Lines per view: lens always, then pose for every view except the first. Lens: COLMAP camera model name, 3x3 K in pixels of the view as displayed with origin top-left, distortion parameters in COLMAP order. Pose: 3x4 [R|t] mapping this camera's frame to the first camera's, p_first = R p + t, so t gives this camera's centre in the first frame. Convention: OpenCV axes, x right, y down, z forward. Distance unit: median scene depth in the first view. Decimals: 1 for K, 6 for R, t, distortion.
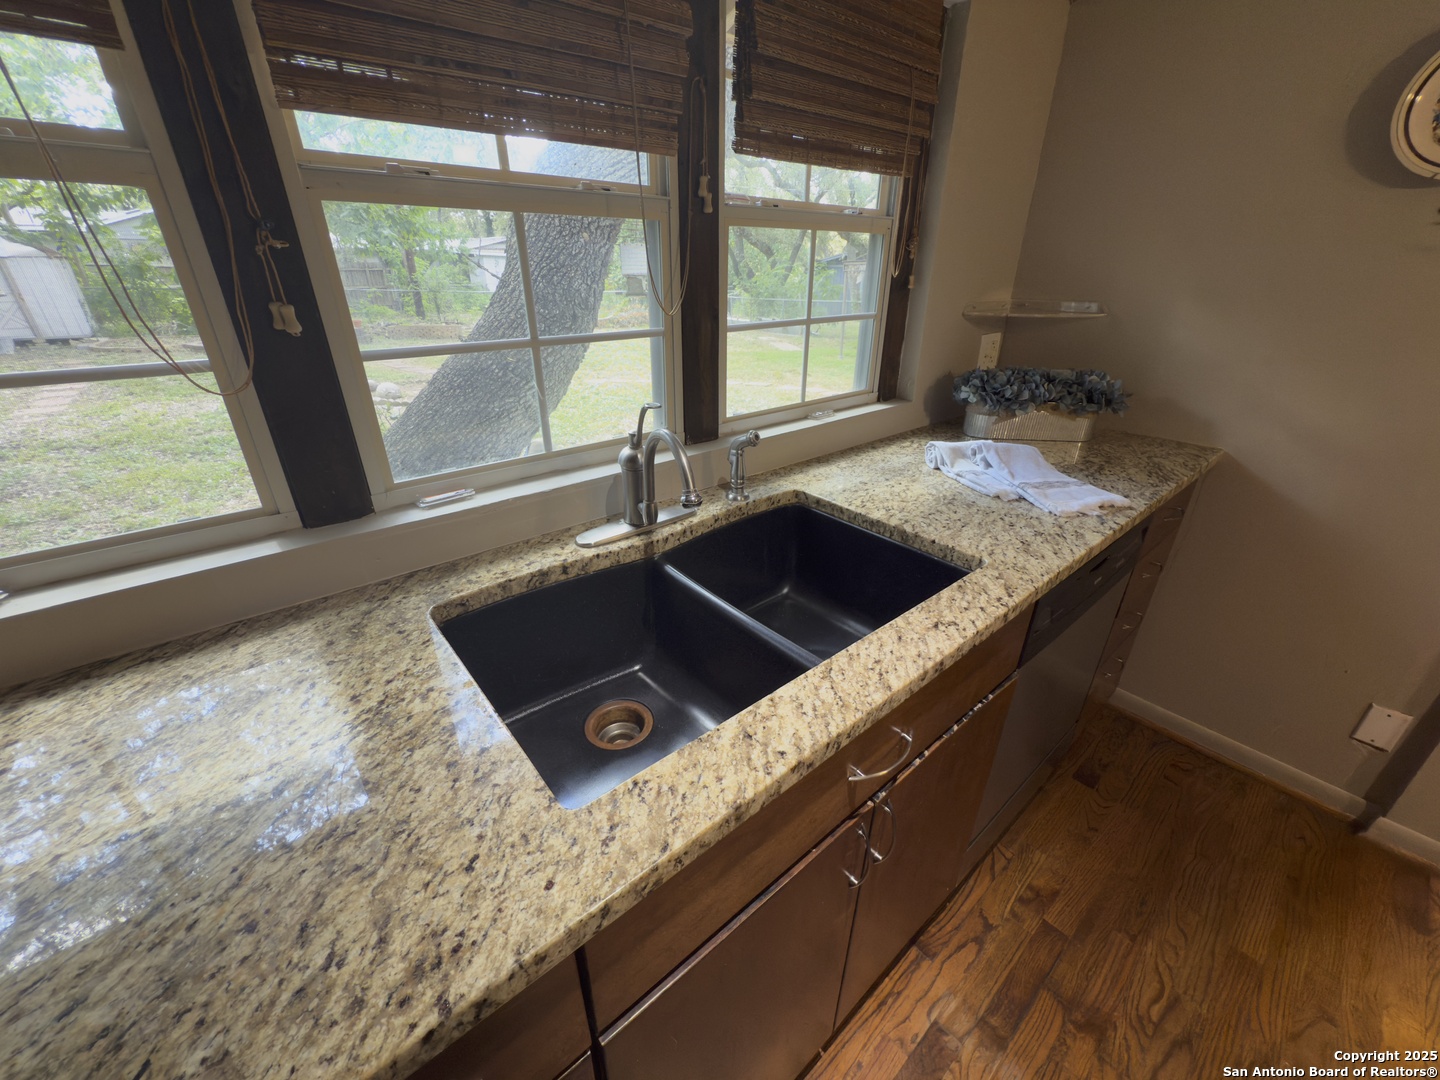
lens RADIAL K [[575.9, 0, 715.7], [0, 575.9, 543.4], [0, 0, 1]] dist [0.002862, -0.000525]
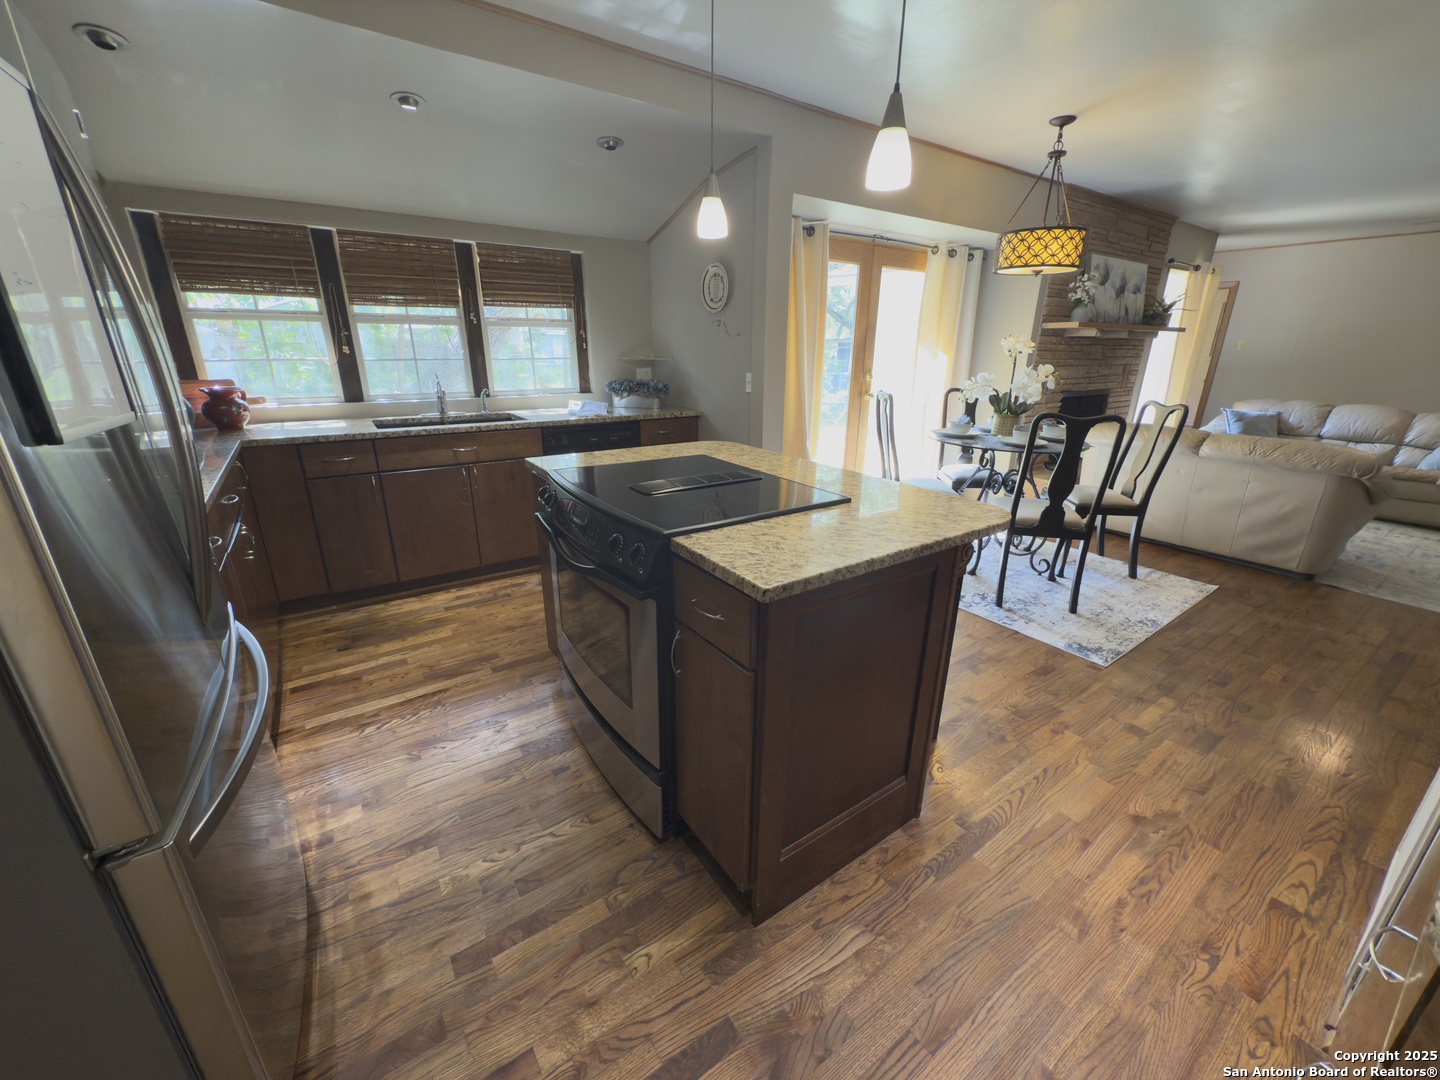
lens RADIAL K [[575.9, 0, 721.3], [0, 575.9, 539.5], [0, 0, 1]] dist [0.002862, -0.000525]
pose [[0.994877, 0.038432, -0.093503, 1.739494], [-0.049330, 0.991884, -0.117185, 0.964753], [0.088240, 0.121197, 0.988699, -1.971186]]
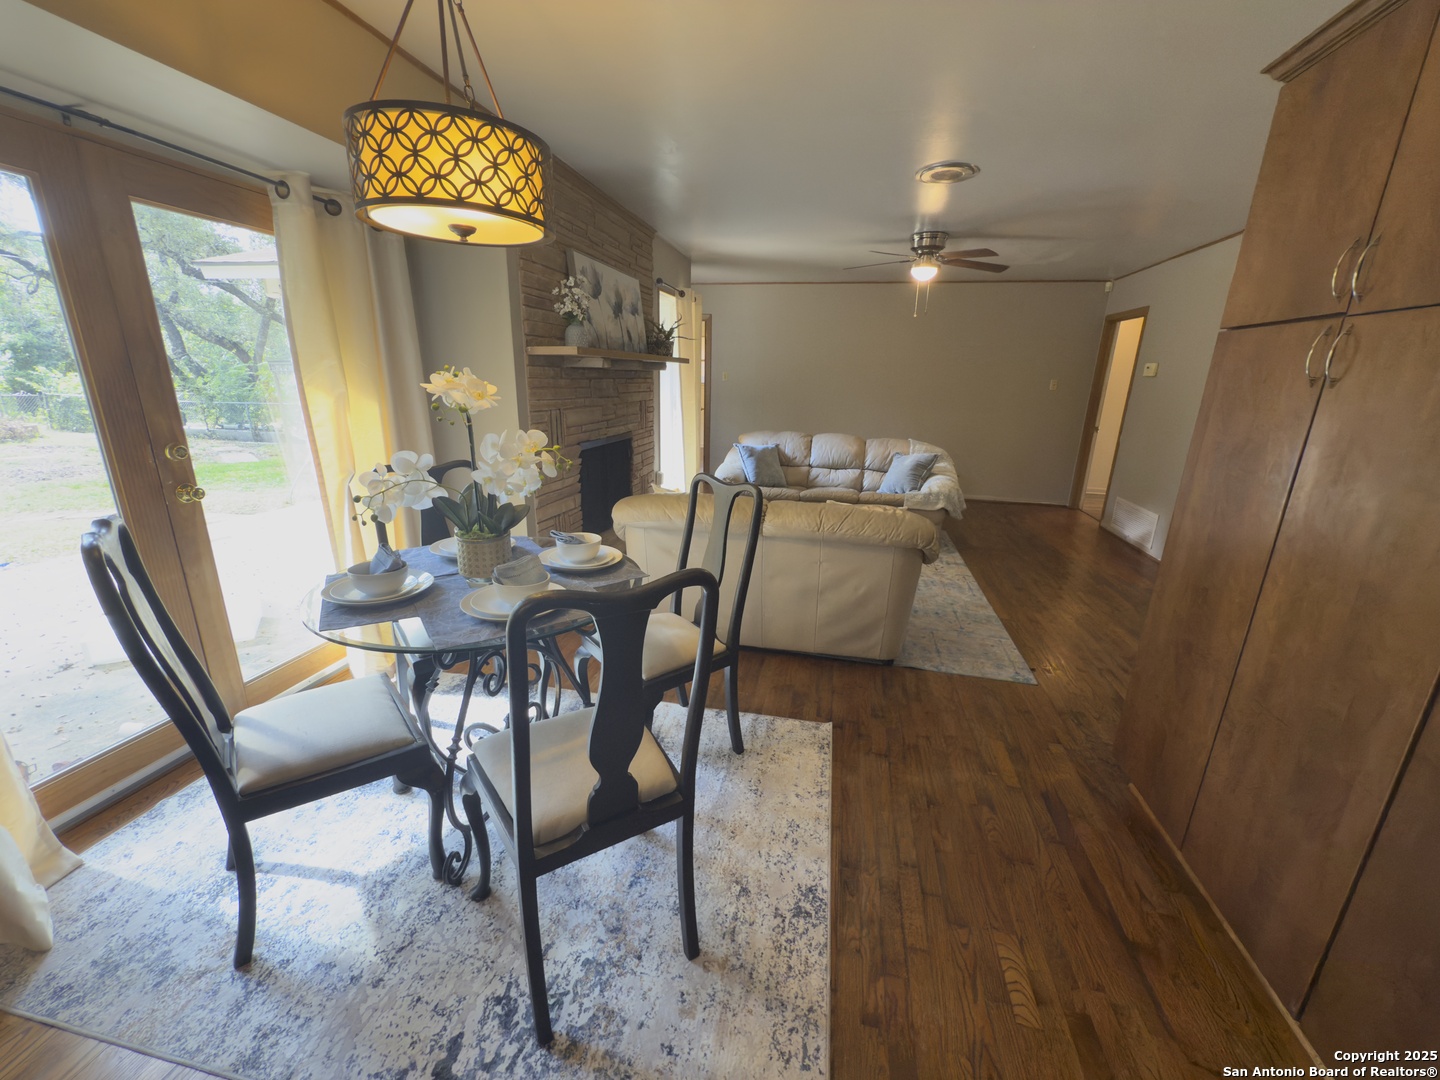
lens RADIAL K [[575.9, 0, 721.2], [0, 575.9, 543.3], [0, 0, 1]] dist [0.002862, -0.000525]
pose [[0.797065, -0.157279, 0.583053, 2.648030], [0.244186, 0.966979, -0.072972, 0.076002], [-0.552322, 0.200537, 0.809151, -0.250281]]
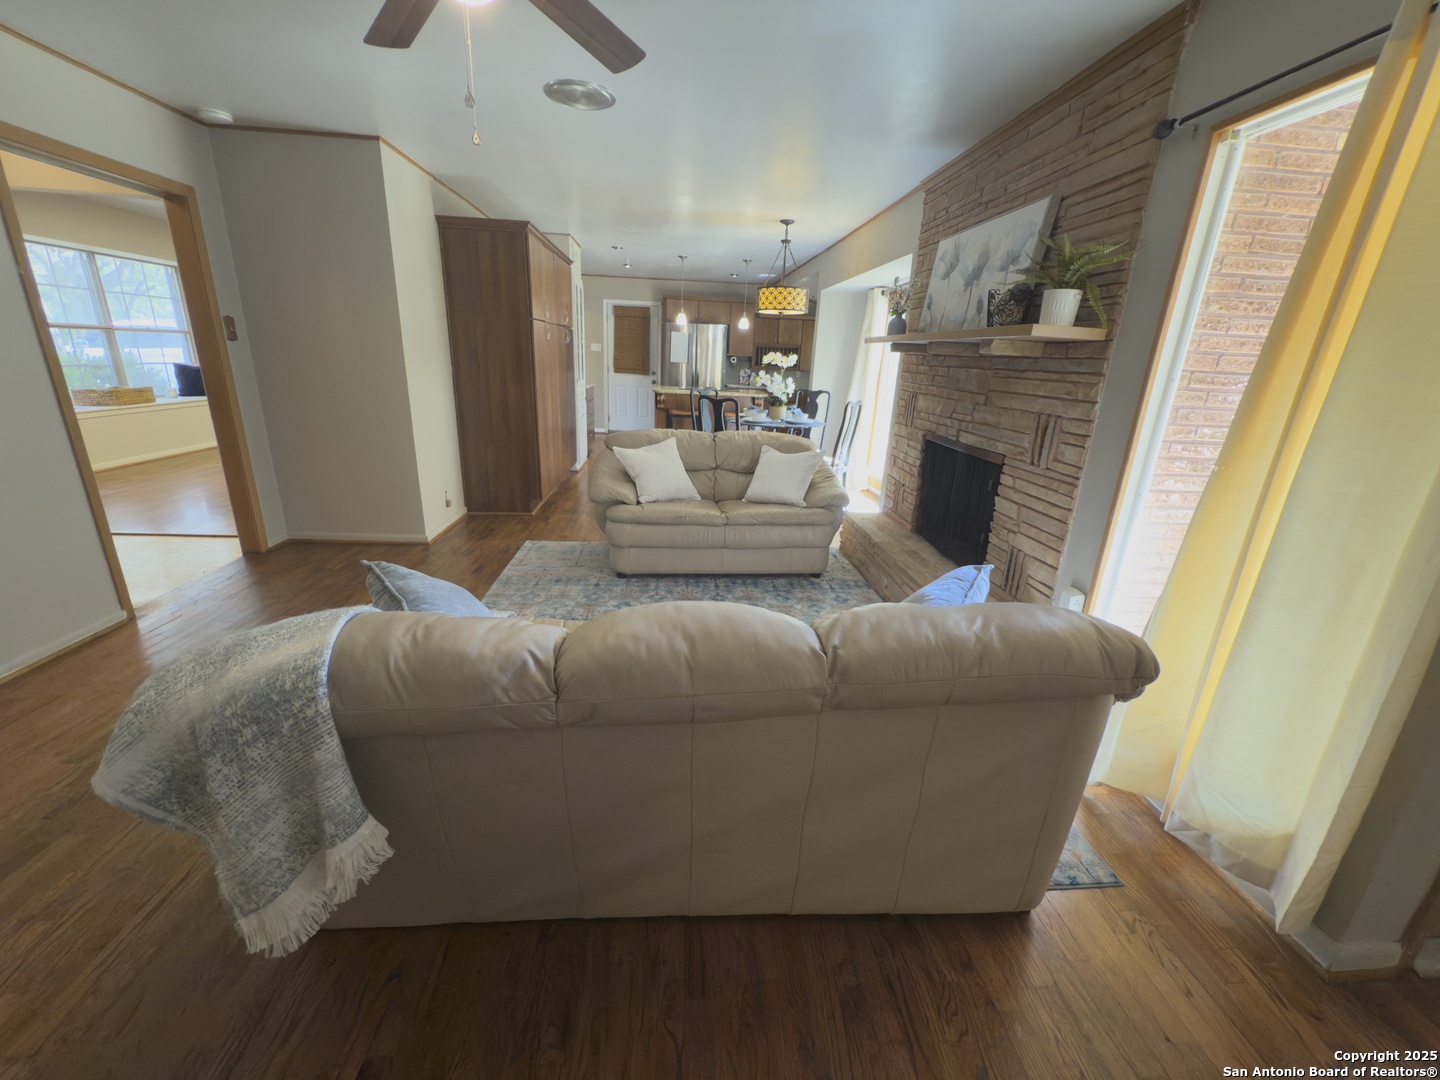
lens RADIAL K [[575.9, 0, 718.8], [0, 575.9, 541.7], [0, 0, 1]] dist [0.002862, -0.000525]
pose [[-0.581949, 0.223596, -0.781882, 7.659099], [-0.394667, 0.762990, 0.511941, -1.735787], [0.711037, 0.606507, -0.355775, 3.644387]]
